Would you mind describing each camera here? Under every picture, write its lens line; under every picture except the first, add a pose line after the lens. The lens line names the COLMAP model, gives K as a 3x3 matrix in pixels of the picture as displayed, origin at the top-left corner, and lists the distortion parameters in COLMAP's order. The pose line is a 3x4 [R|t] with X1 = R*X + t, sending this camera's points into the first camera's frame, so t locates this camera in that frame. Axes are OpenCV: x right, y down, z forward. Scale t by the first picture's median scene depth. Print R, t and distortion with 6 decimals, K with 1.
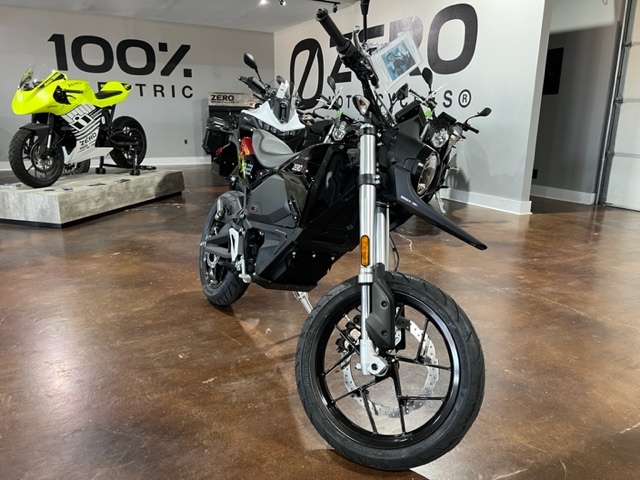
lens RADIAL K [[486.0, 0, 320.0], [0, 486.0, 240.0], [0, 0, 1]] dist [0.001227, -0.005567]
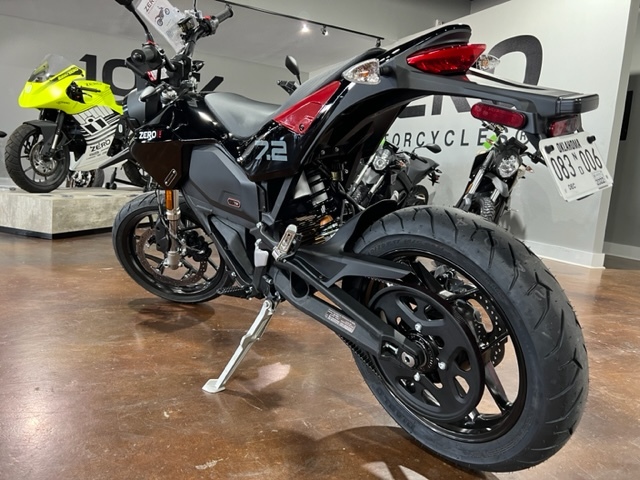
lens RADIAL K [[486.0, 0, 321.5], [0, 486.0, 226.6], [0, 0, 1]] dist [0.005210, -0.000346]
pose [[0.996792, 0.074562, -0.029102, -0.039300], [-0.077906, 0.987210, -0.139095, 0.032564], [0.018358, 0.140916, 0.989851, 0.156716]]
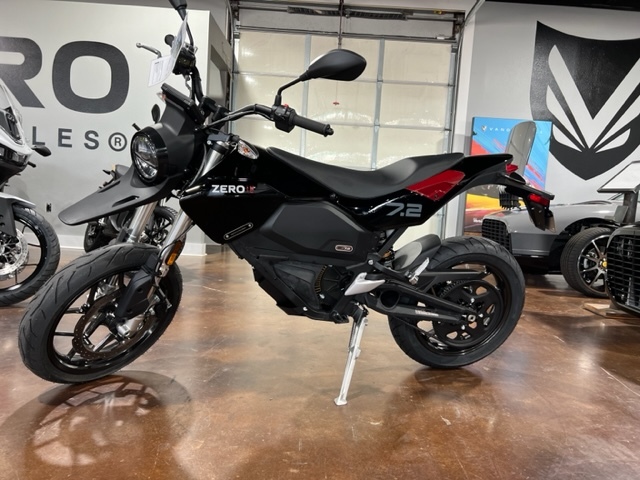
lens RADIAL K [[485.4, 0, 326.2], [0, 485.4, 241.2], [0, 0, 1]] dist [0.000629, -0.001859]
pose [[0.465112, -0.049856, 0.883847, -0.422372], [0.156915, 0.987246, -0.026885, -0.015693], [-0.871234, 0.151193, 0.467003, 0.285626]]
